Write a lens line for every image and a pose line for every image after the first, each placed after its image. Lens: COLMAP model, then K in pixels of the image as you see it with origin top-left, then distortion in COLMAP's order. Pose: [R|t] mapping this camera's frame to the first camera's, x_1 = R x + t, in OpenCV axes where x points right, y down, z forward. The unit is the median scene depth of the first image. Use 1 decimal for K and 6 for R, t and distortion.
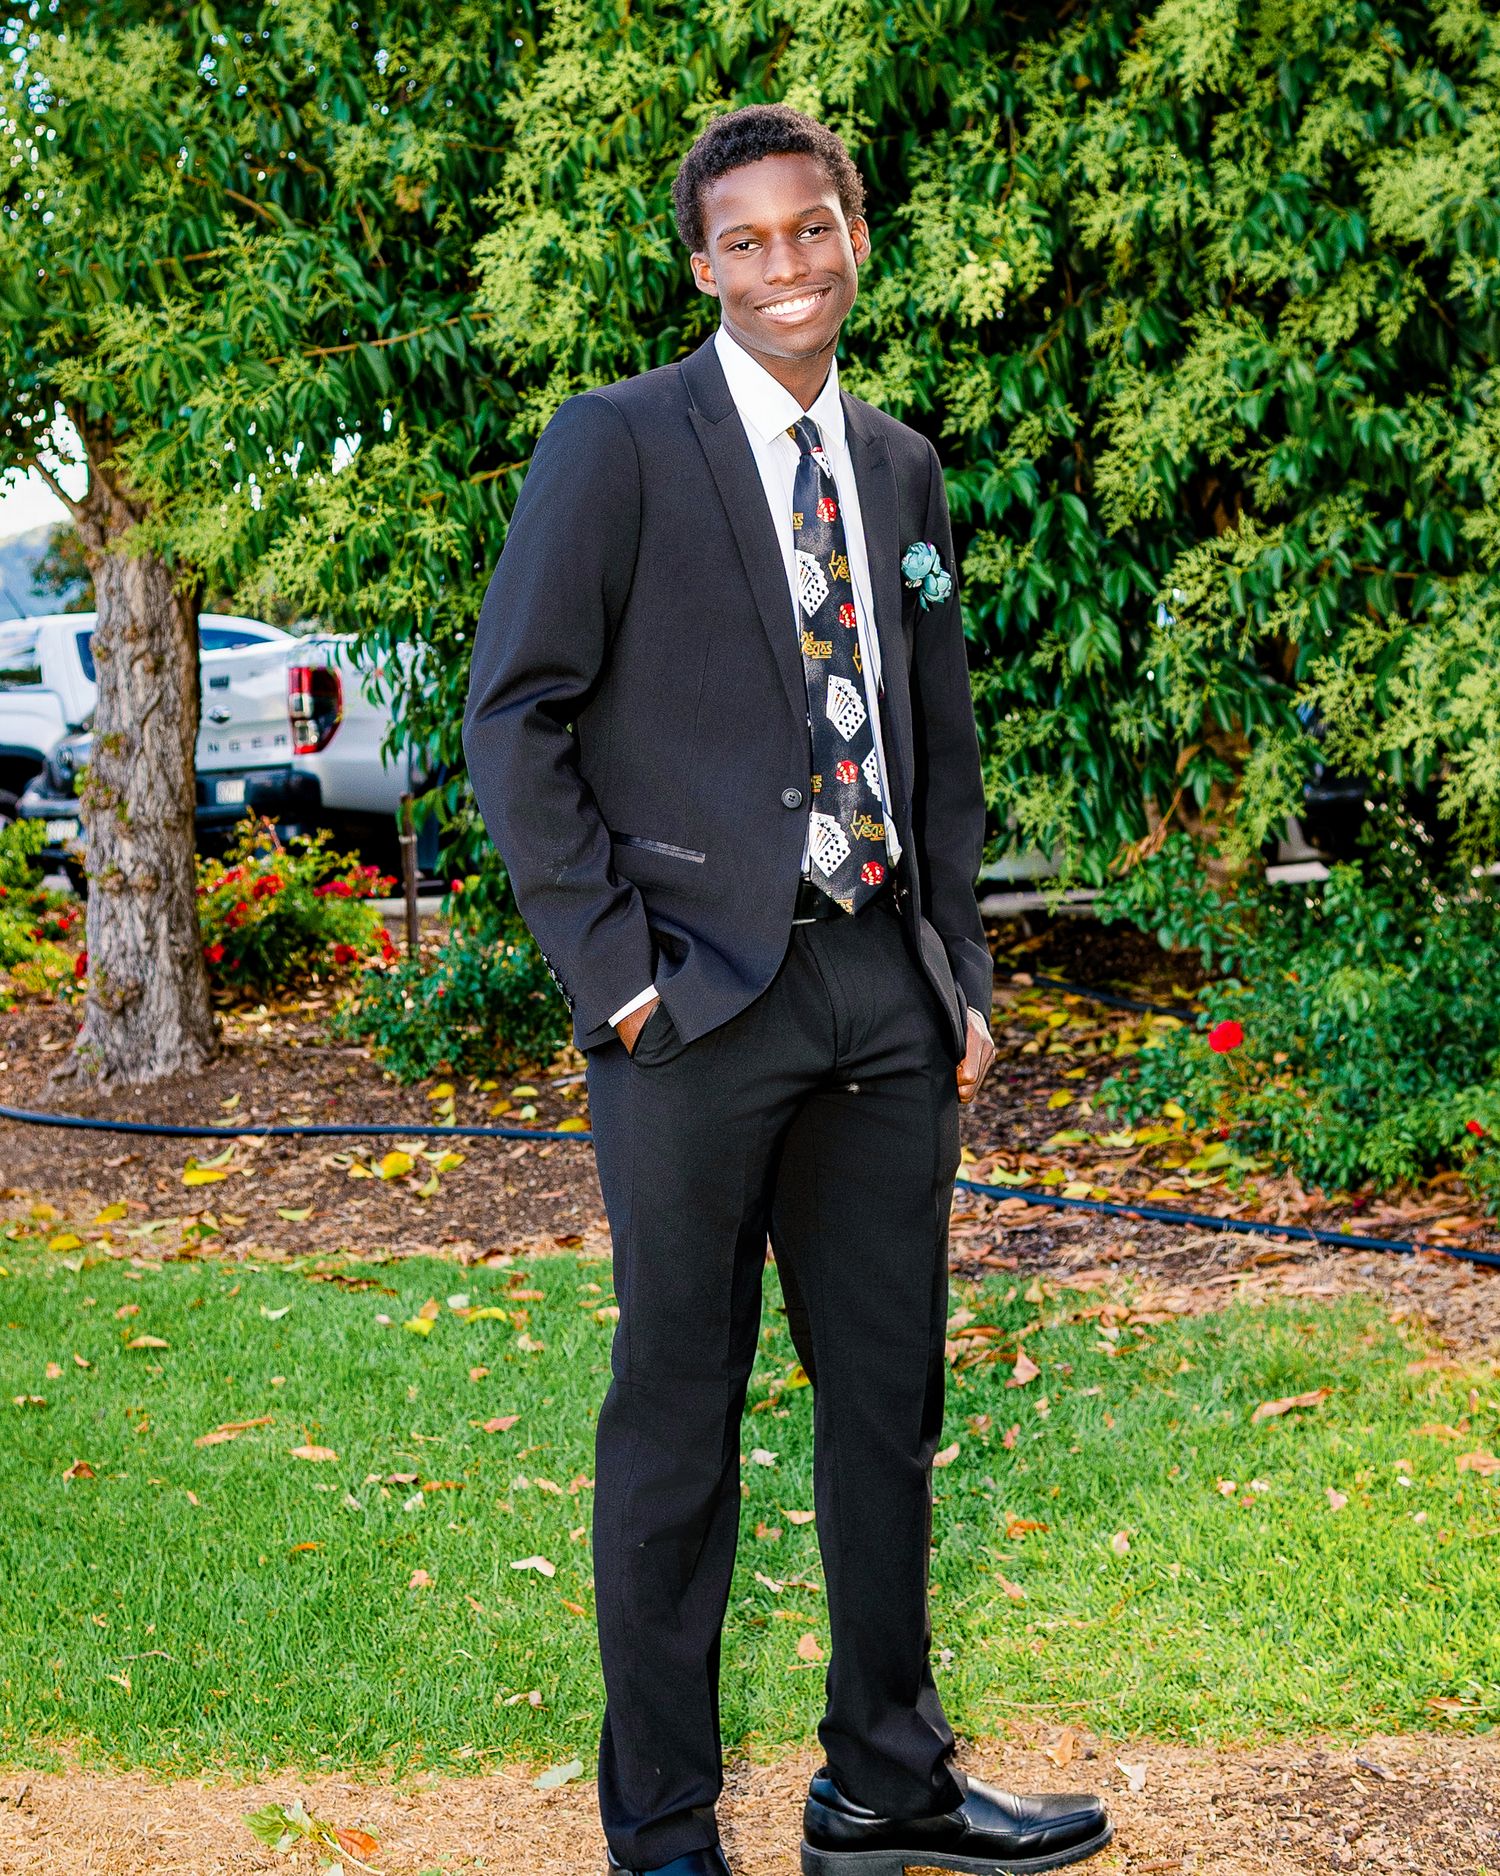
lens RADIAL K [[3075.2, 0, 726.6], [0, 3075.2, 1124.8], [0, 0, 1]] dist [-0.001424, 0.024366]
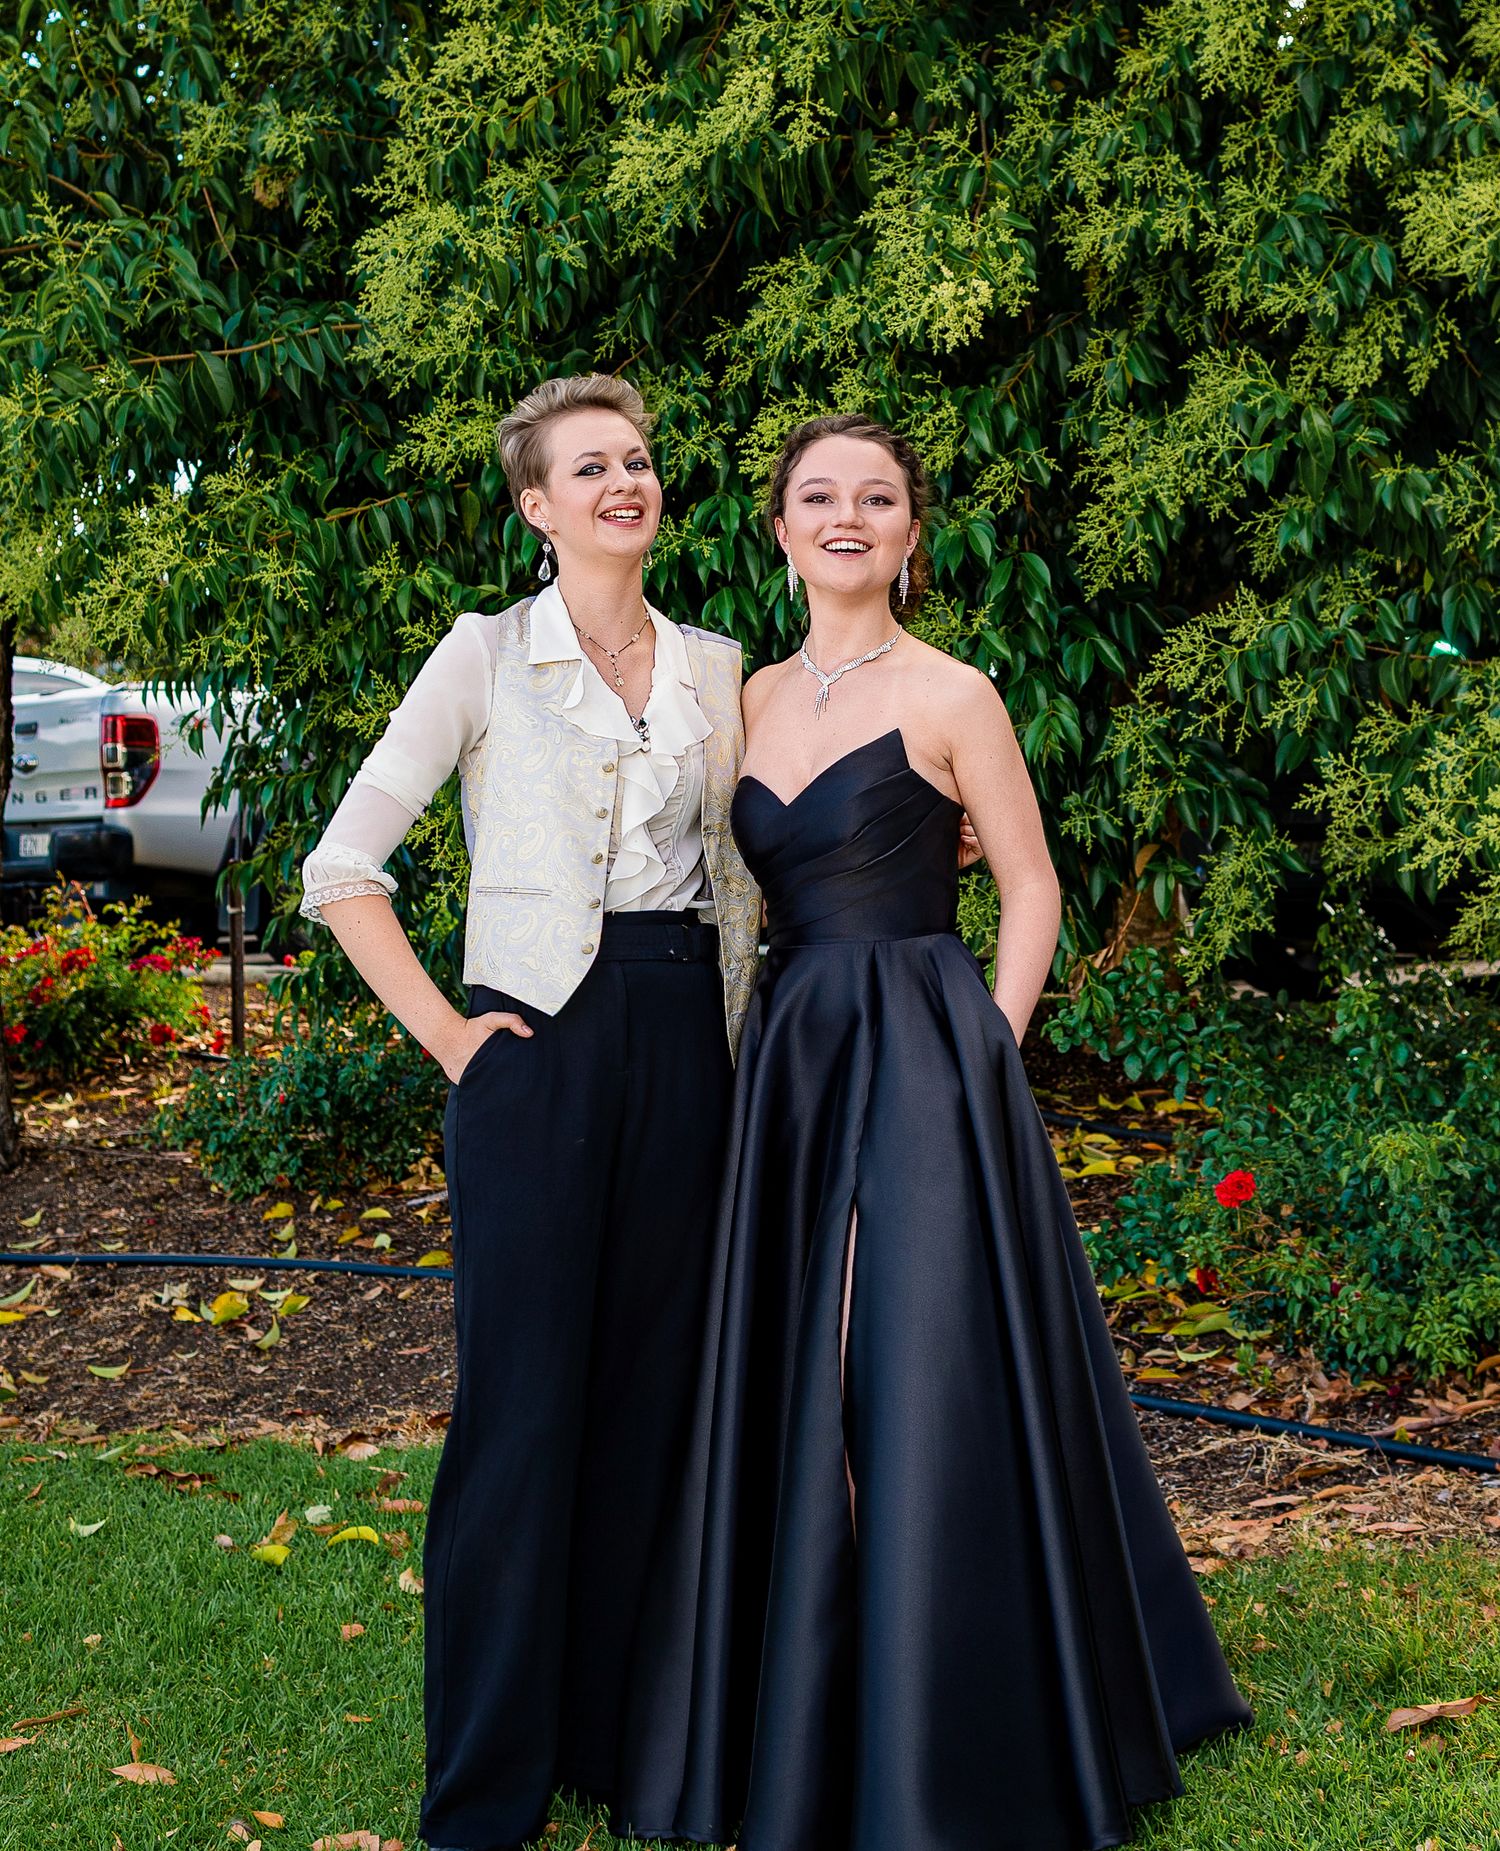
lens RADIAL K [[2843.3, 0, 754.1], [0, 2843.3, 978.6], [0, 0, 1]] dist [-0.027159, 0.190103]
pose [[0.995529, 0.017351, 0.092853, -0.041942], [-0.012158, 0.998345, -0.056206, -0.039899], [-0.093674, 0.054825, 0.994092, 0.222835]]
